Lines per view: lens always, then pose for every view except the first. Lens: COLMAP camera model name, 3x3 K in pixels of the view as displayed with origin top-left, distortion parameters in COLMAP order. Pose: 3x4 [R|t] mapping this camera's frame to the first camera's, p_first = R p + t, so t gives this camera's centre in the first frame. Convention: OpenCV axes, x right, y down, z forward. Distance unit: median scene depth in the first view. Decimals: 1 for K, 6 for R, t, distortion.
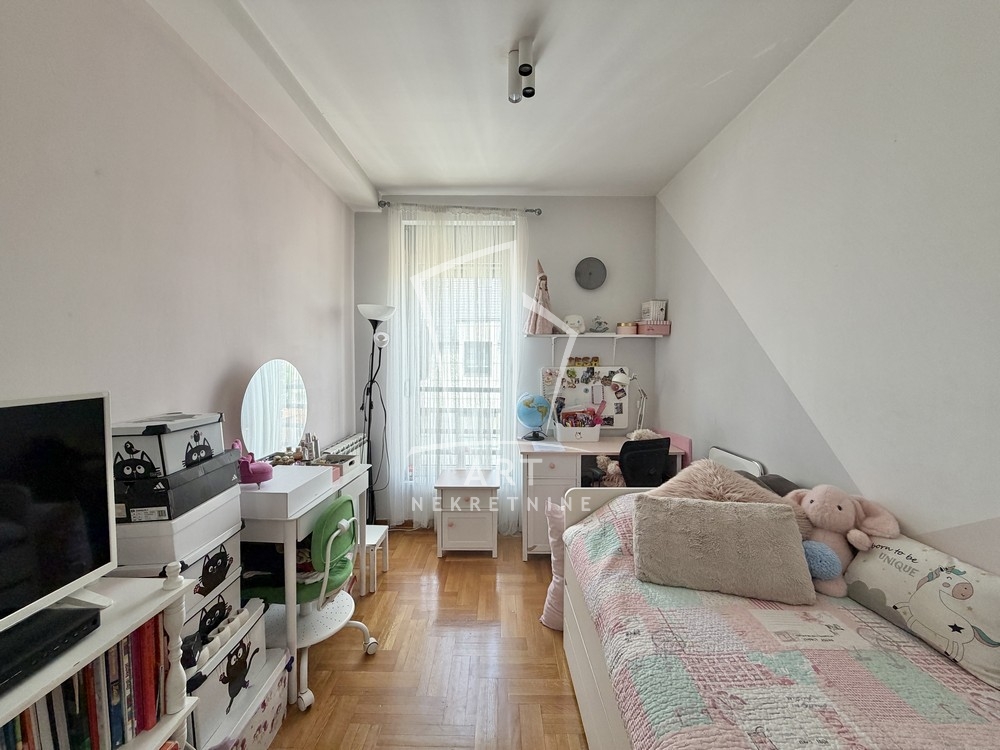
lens RADIAL K [[398.4, 0, 499.7], [0, 398.4, 377.5], [0, 0, 1]] dist [0.000473, -0.000270]
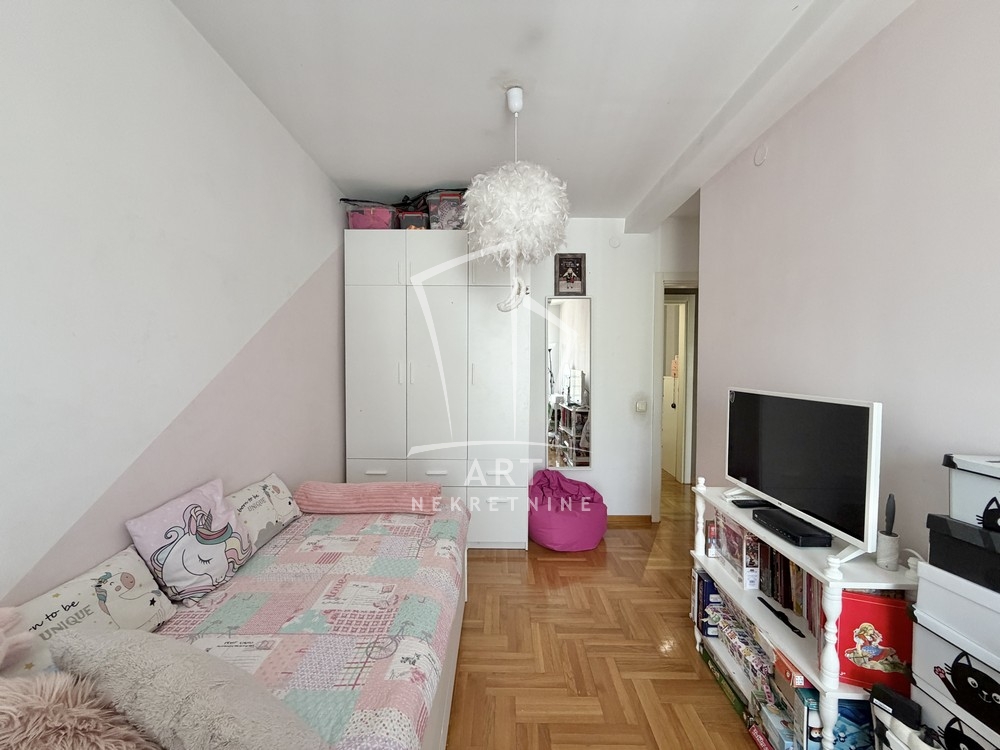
lens RADIAL K [[398.4, 0, 498.4], [0, 398.4, 371.6], [0, 0, 1]] dist [0.000473, -0.000270]
pose [[-0.999889, -0.005586, 0.013835, 0.099847], [-0.004537, 0.997195, 0.074715, -0.113174], [-0.014214, 0.074644, -0.997109, 1.753119]]
